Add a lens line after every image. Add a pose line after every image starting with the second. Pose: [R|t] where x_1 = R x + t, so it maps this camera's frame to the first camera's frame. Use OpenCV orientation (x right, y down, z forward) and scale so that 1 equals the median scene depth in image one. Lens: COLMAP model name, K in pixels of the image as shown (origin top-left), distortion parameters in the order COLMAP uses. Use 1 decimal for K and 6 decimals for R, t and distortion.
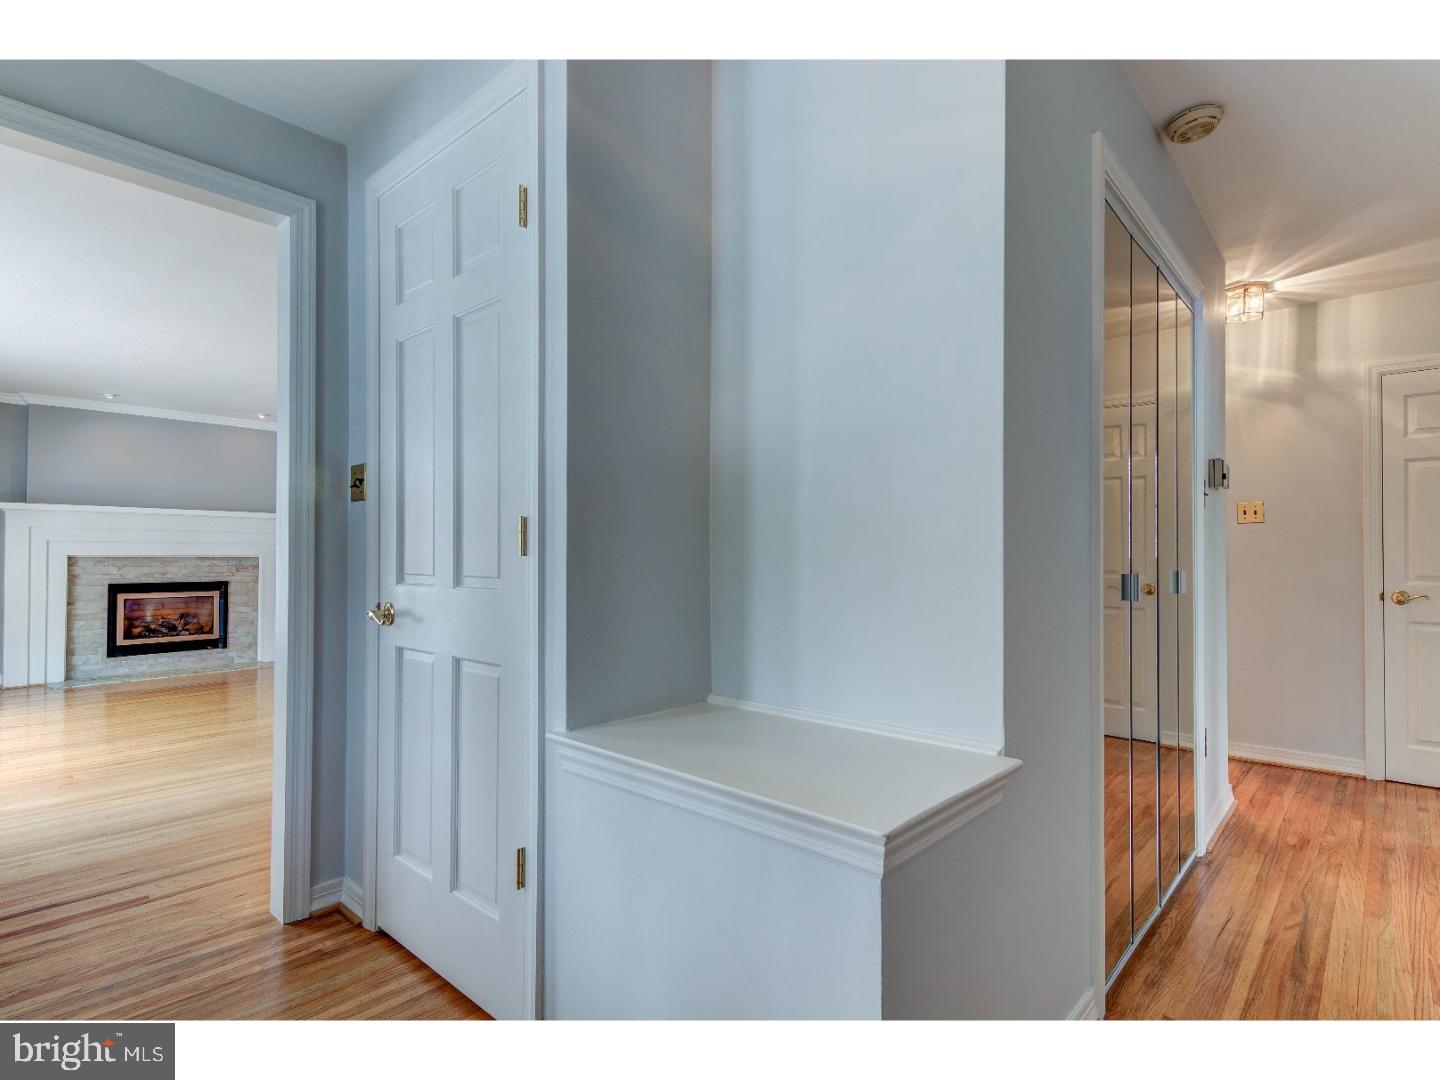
lens RADIAL K [[728.7, 0, 725.7], [0, 728.7, 544.2], [0, 0, 1]] dist [0.007023, -0.001806]
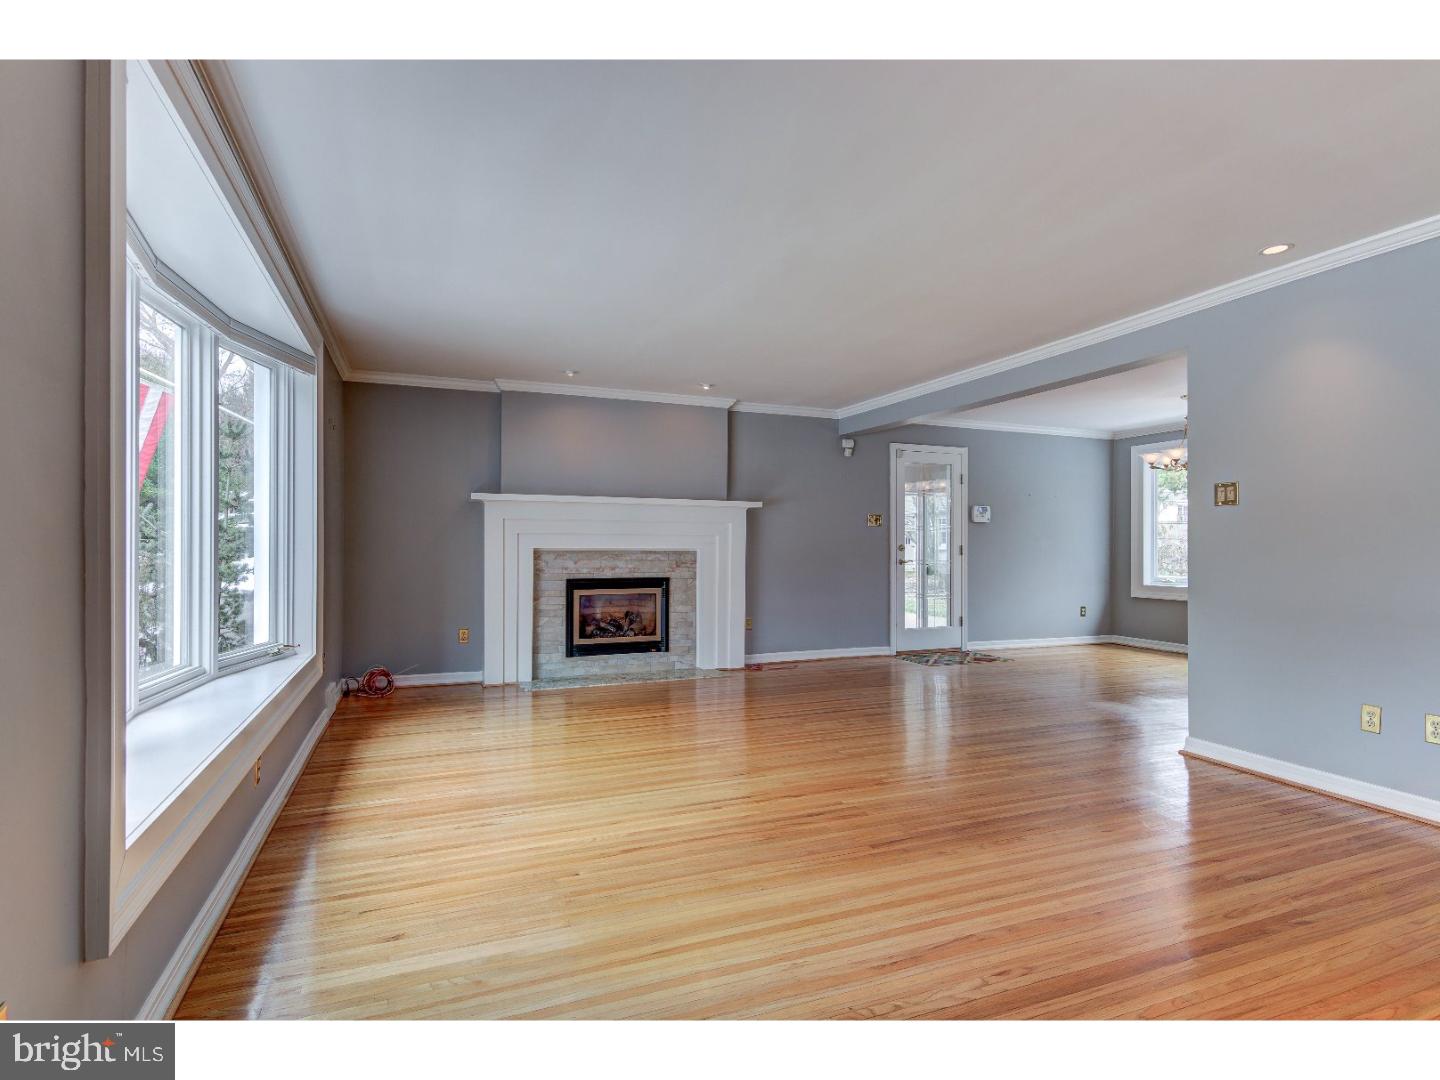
lens RADIAL K [[728.7, 0, 719.3], [0, 728.7, 542.5], [0, 0, 1]] dist [0.007023, -0.001806]
pose [[0.898731, -0.003792, -0.438484, -0.248186], [0.004652, 0.999989, 0.000886, 0.007525], [0.438476, -0.002836, 0.898738, 0.236783]]
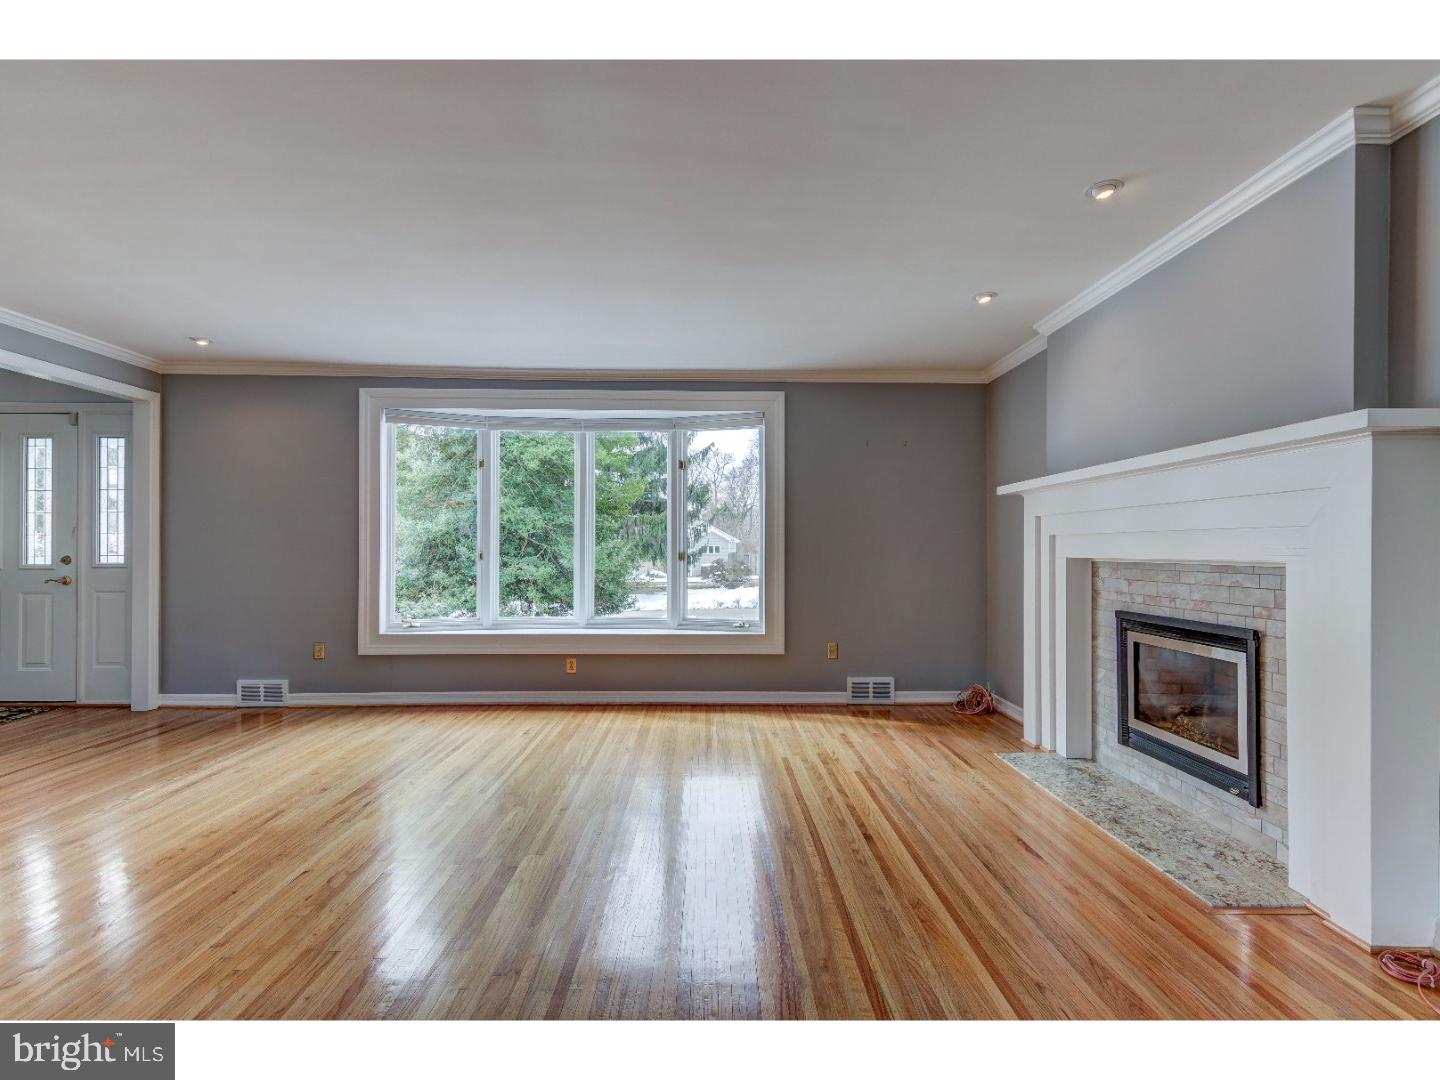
lens RADIAL K [[728.7, 0, 714.1], [0, 728.7, 548.5], [0, 0, 1]] dist [0.007023, -0.001806]
pose [[-0.736360, -0.009460, -0.676523, -0.236181], [-0.000785, 0.999914, -0.013127, 0.014637], [0.676589, -0.009136, -0.736304, 1.157909]]
